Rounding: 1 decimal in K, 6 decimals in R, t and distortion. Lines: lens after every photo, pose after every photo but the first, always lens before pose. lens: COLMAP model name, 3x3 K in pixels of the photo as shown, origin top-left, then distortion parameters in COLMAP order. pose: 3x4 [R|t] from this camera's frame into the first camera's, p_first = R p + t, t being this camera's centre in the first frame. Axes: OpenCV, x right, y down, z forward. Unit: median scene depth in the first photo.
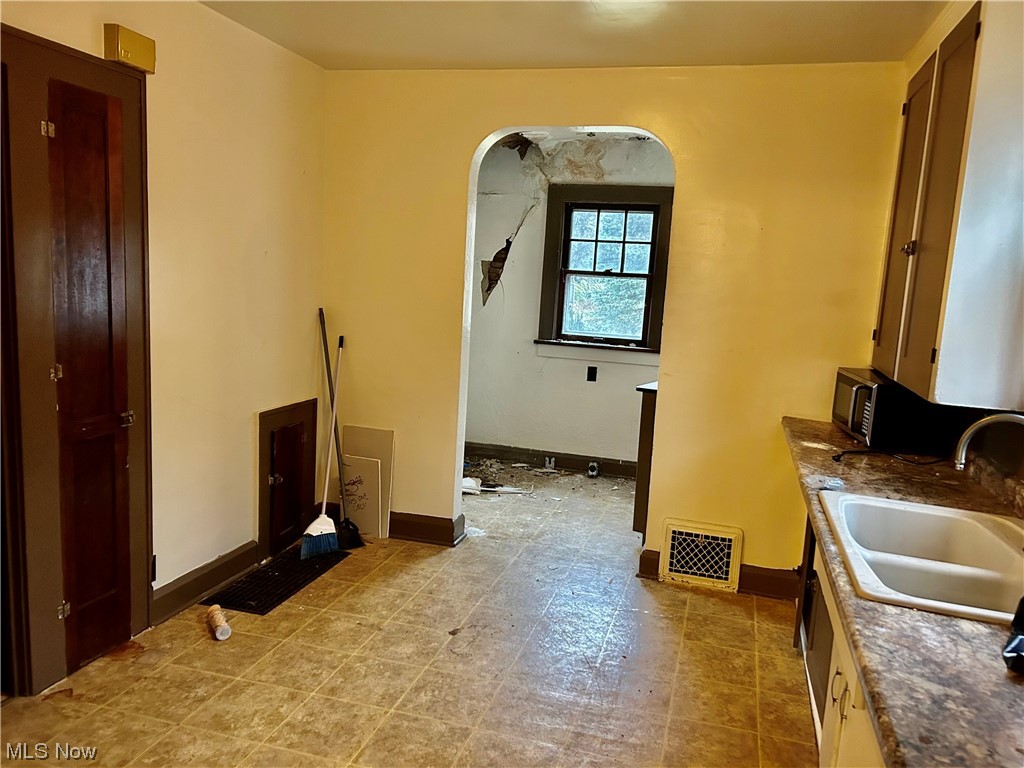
lens RADIAL K [[772.9, 0, 513.8], [0, 772.9, 383.1], [0, 0, 1]] dist [0.035047, -0.004705]
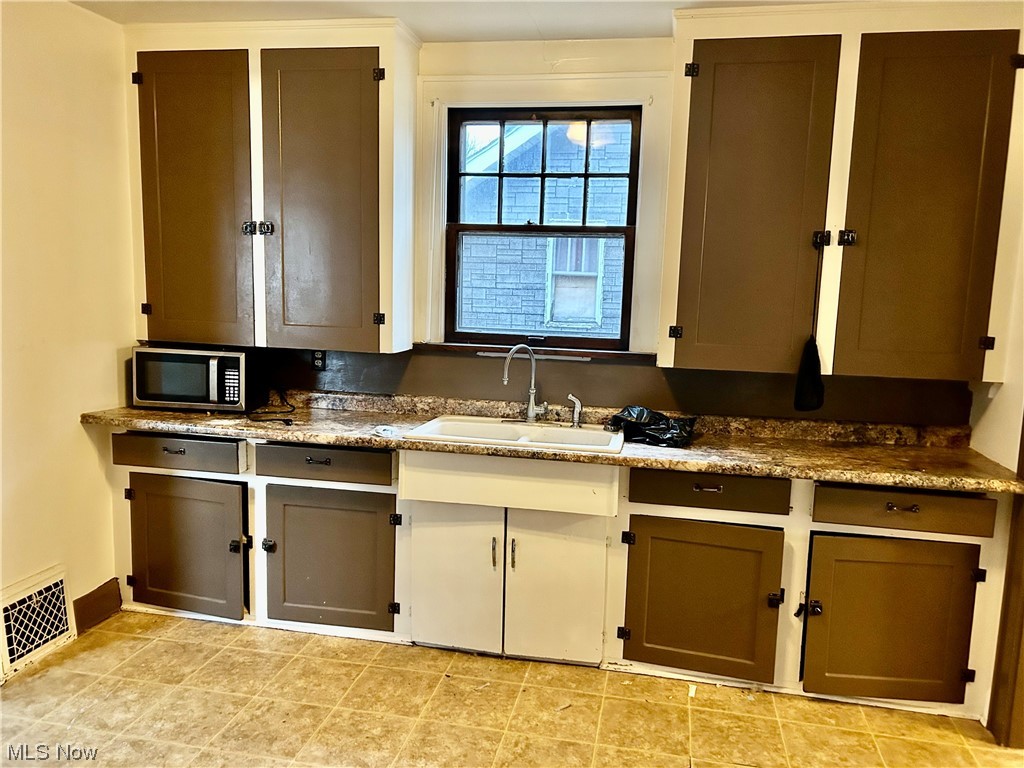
lens RADIAL K [[772.9, 0, 513.6], [0, 772.9, 385.3], [0, 0, 1]] dist [0.035047, -0.004705]
pose [[-0.072430, -0.194364, 0.978252, -0.503121], [0.111414, 0.973112, 0.201592, -0.105076], [-0.991131, 0.123592, -0.048827, 0.548365]]
